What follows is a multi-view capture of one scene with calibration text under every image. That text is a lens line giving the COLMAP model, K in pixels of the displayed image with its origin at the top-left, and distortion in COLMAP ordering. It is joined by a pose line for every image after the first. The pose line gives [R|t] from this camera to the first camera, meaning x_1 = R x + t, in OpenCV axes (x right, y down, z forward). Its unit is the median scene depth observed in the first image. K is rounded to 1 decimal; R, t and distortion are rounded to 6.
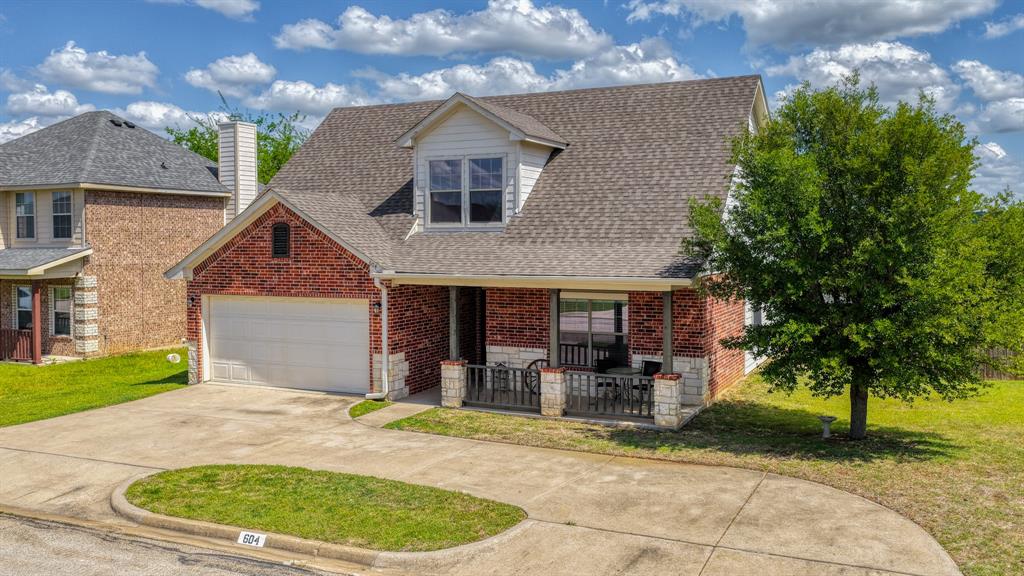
lens RADIAL K [[878.3, 0, 535.0], [0, 878.3, 254.8], [0, 0, 1]] dist [0.000911, 0.002842]
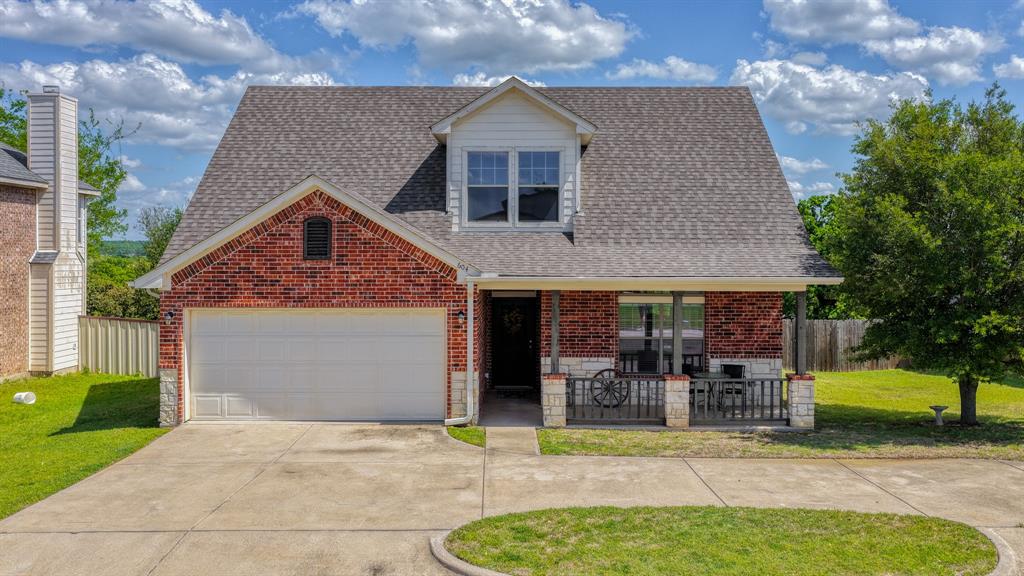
lens RADIAL K [[867.4, 0, 528.2], [0, 867.4, 250.0], [0, 0, 1]] dist [-0.002463, 0.010558]
pose [[0.908987, 0.007632, 0.416754, -0.449725], [0.003163, 0.999677, -0.025207, 0.015165], [-0.416812, 0.024231, 0.908670, 0.191911]]
